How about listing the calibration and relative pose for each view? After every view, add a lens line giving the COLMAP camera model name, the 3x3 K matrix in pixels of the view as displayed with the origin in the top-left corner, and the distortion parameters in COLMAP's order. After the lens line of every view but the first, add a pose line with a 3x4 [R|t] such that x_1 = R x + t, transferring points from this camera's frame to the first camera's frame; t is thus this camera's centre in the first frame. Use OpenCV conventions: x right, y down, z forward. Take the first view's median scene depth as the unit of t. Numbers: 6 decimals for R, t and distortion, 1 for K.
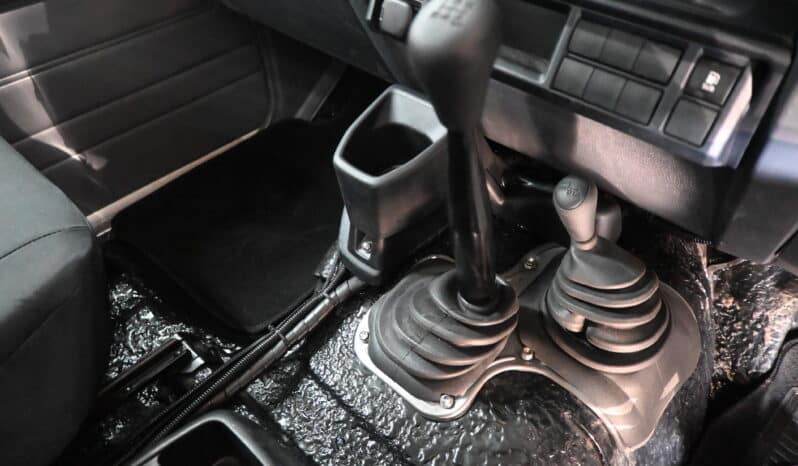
lens RADIAL K [[545.8, 0, 399.0], [0, 545.8, 233.0], [0, 0, 1]] dist [-0.001820, 0.001113]
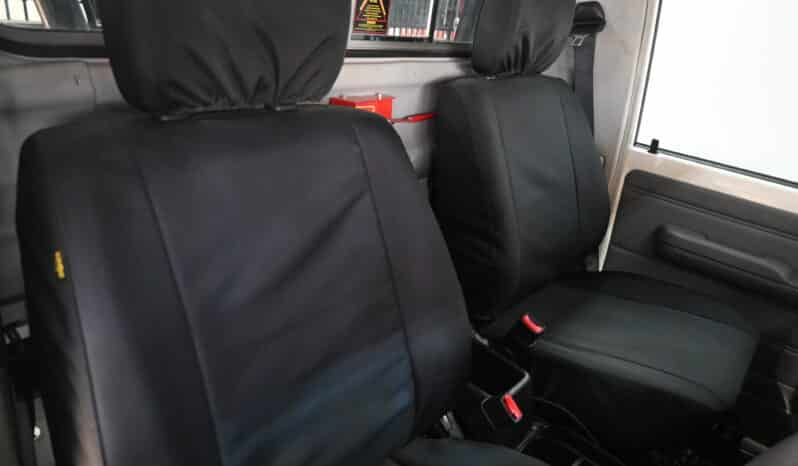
lens RADIAL K [[545.8, 0, 399.0], [0, 545.8, 233.0], [0, 0, 1]] dist [-0.001820, 0.001113]
pose [[0.069551, 0.404314, -0.911972, 0.718618], [-0.795858, 0.573684, 0.193642, 0.199277], [0.601476, 0.712332, 0.361676, -0.773058]]
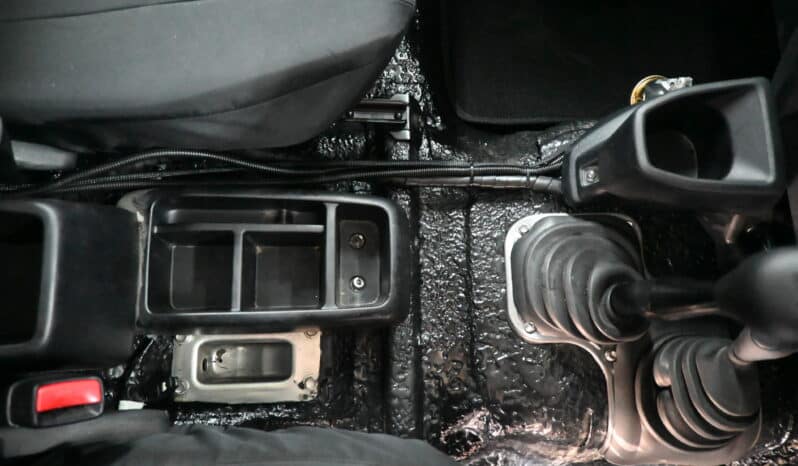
lens RADIAL K [[545.8, 0, 399.0], [0, 545.8, 233.0], [0, 0, 1]] dist [-0.001820, 0.001113]
pose [[0.680747, 0.732082, -0.025293, -0.210032], [-0.604936, 0.581317, 0.544171, -0.262256], [0.413081, -0.355142, 0.838593, -0.024476]]
